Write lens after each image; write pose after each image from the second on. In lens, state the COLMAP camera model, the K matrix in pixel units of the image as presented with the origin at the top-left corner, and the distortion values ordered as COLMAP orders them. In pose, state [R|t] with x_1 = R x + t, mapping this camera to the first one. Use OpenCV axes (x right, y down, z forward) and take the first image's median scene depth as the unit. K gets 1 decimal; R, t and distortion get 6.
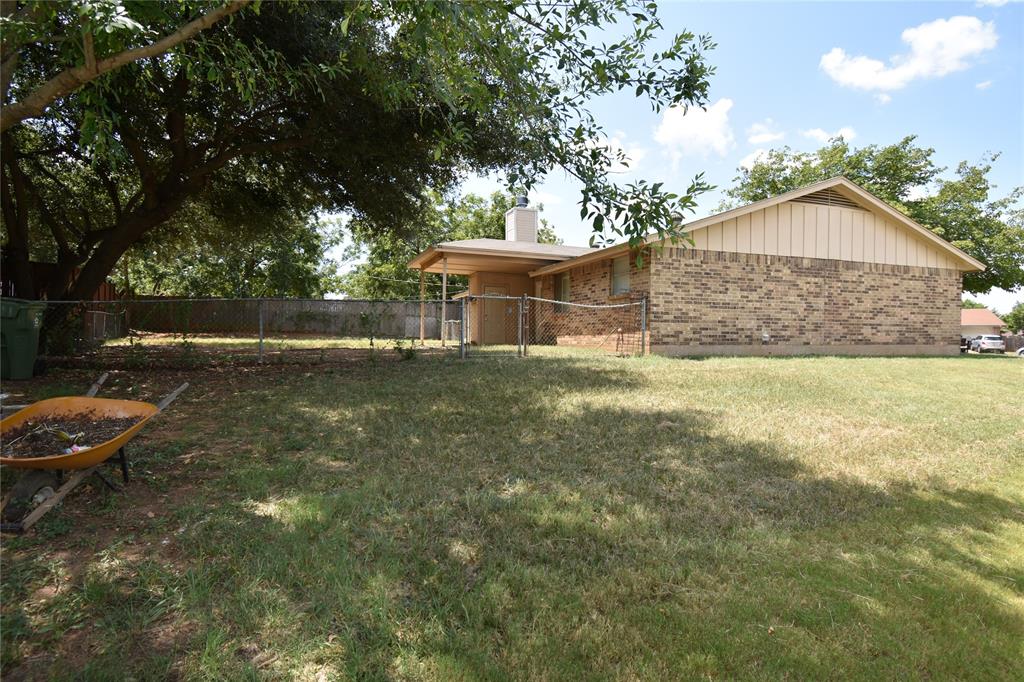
lens RADIAL K [[563.6, 0, 511.7], [0, 563.6, 338.0], [0, 0, 1]] dist [-0.001839, -0.001782]
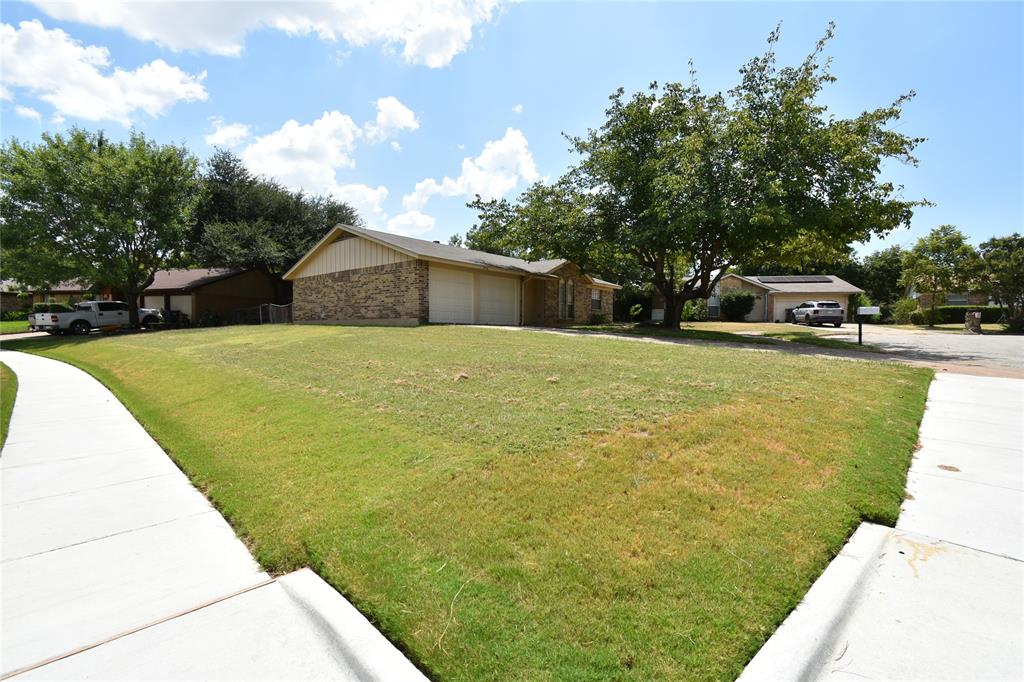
lens RADIAL K [[436.4, 0, 512.2], [0, 436.4, 341.3], [0, 0, 1]] dist [0.002034, 0.000079]
pose [[0.488183, 0.012369, -0.872654, 1.920475], [-0.017844, 0.999832, 0.004189, 0.061930], [0.872559, 0.013527, 0.488322, 0.762126]]
